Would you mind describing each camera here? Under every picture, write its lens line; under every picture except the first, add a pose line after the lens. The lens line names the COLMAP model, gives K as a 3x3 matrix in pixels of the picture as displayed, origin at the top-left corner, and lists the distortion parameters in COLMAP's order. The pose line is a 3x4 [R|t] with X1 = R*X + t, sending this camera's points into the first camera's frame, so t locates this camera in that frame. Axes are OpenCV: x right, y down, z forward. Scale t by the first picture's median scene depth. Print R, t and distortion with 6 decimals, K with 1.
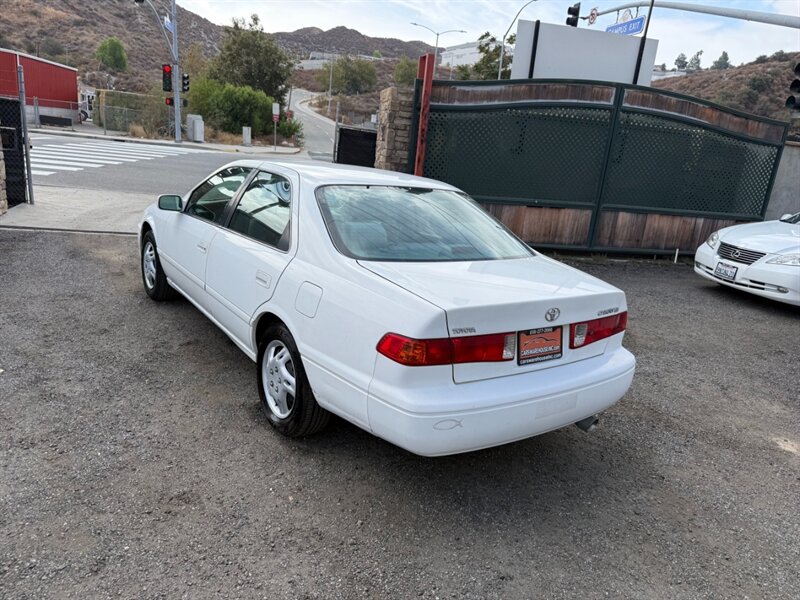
lens RADIAL K [[556.8, 0, 402.4], [0, 556.8, 304.0], [0, 0, 1]] dist [0.028386, -0.040038]
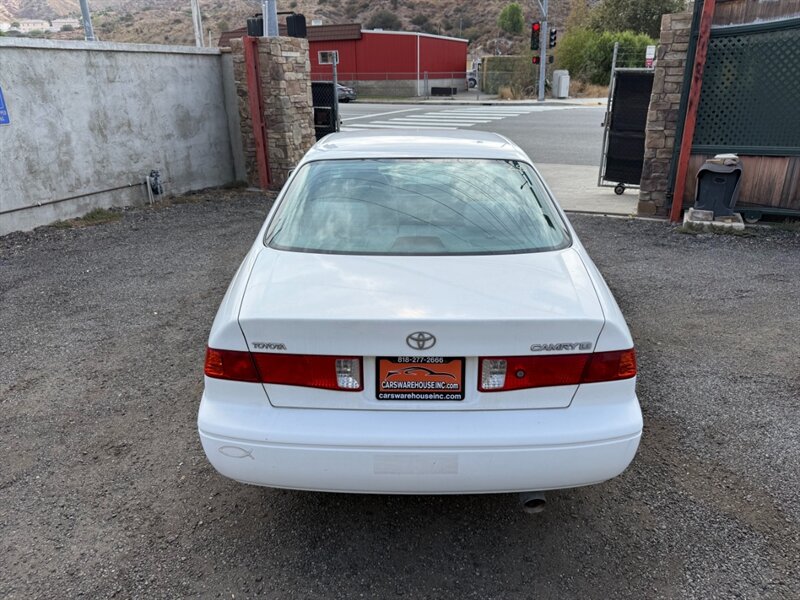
lens RADIAL K [[556.8, 0, 404.8], [0, 556.8, 306.3], [0, 0, 1]] dist [0.028386, -0.040038]
pose [[0.803985, 0.120164, -0.582382, 0.192777], [-0.073695, 0.991954, 0.102936, -0.028370], [0.590065, -0.039840, 0.806372, 0.118061]]
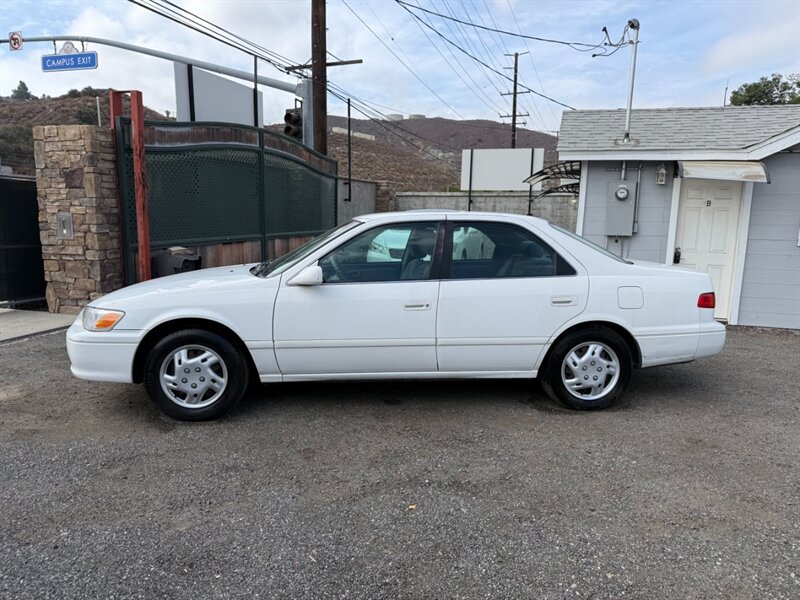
lens RADIAL K [[556.8, 0, 402.8], [0, 556.8, 302.9], [0, 0, 1]] dist [0.028386, -0.040038]
pose [[0.497915, -0.224058, 0.837782, -0.519820], [0.266836, 0.958764, 0.097827, -0.091243], [-0.825154, 0.174841, 0.537170, 0.217339]]
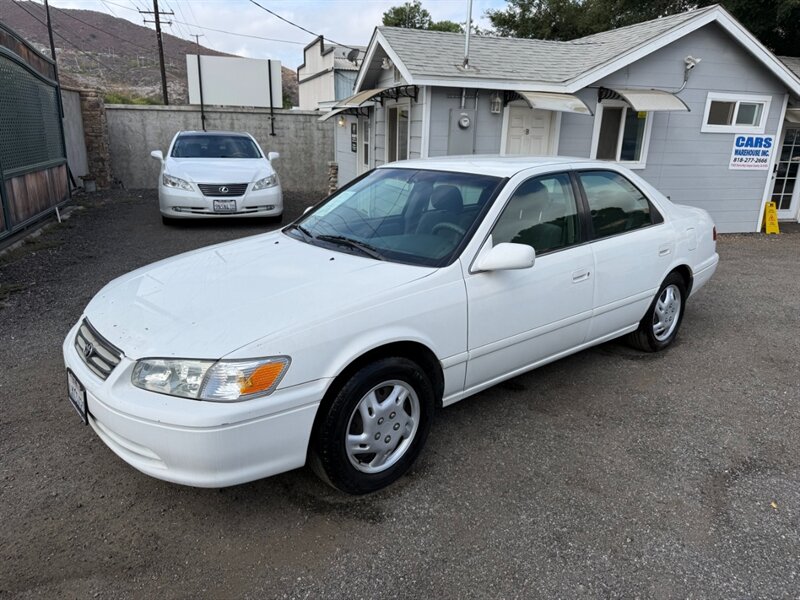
lens RADIAL K [[556.8, 0, 398.8], [0, 556.8, 296.2], [0, 0, 1]] dist [0.028386, -0.040038]
pose [[-0.066820, -0.373673, 0.925150, -0.495379], [0.244892, 0.892719, 0.378261, -0.200870], [-0.967245, 0.251837, 0.031858, 0.544707]]
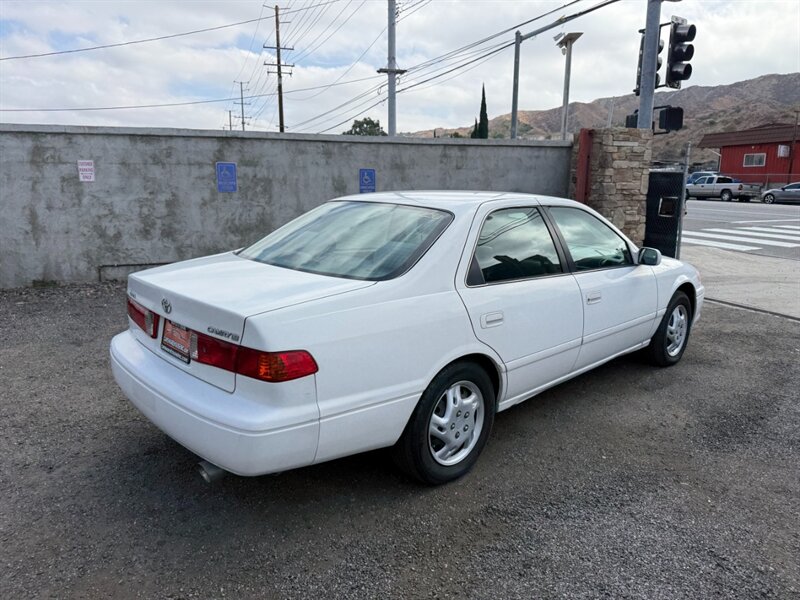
lens RADIAL K [[556.8, 0, 409.2], [0, 556.8, 306.2], [0, 0, 1]] dist [0.028386, -0.040038]
pose [[0.151199, 0.116576, -0.981605, 0.375755], [-0.261308, 0.962411, 0.074046, -0.047758], [0.953340, 0.245305, 0.175978, 0.356404]]
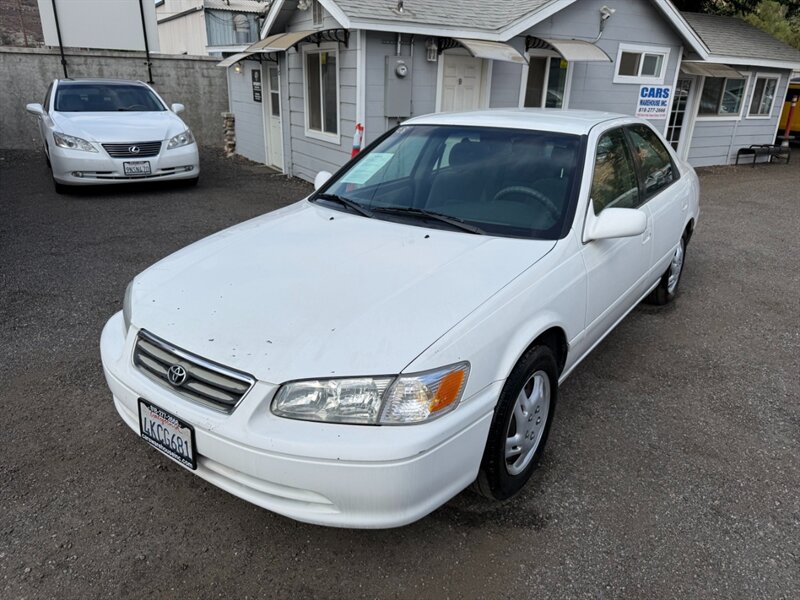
lens RADIAL K [[556.8, 0, 401.6], [0, 556.8, 300.5], [0, 0, 1]] dist [0.028386, -0.040038]
pose [[-0.292386, -0.440228, 0.848946, -0.434388], [0.208147, 0.837160, 0.505805, -0.223964], [-0.933373, 0.324596, -0.153142, 0.650811]]
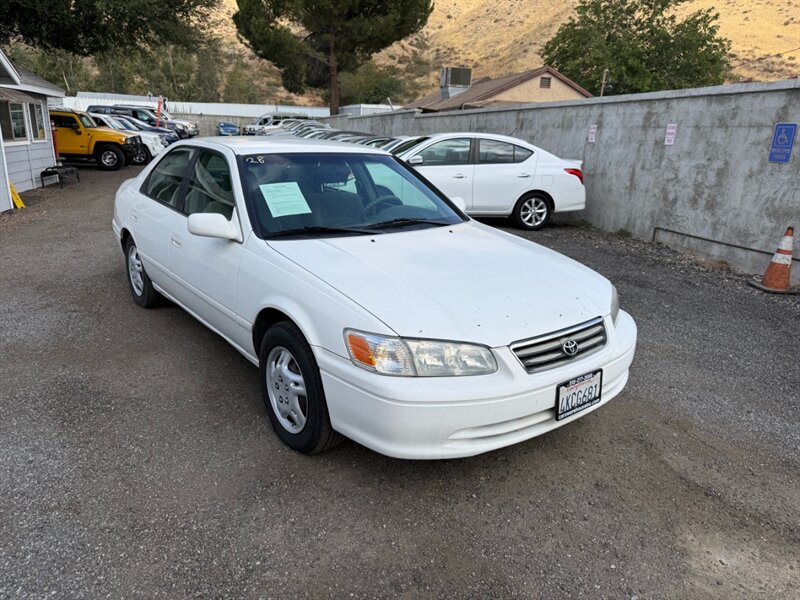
lens RADIAL K [[556.8, 0, 387.7], [0, 556.8, 305.3], [0, 0, 1]] dist [0.028386, -0.040038]
pose [[-0.991358, -0.124355, -0.041784, -0.142656], [-0.127181, 0.832930, 0.538565, -0.261720], [-0.032170, 0.539224, -0.841547, 0.923583]]
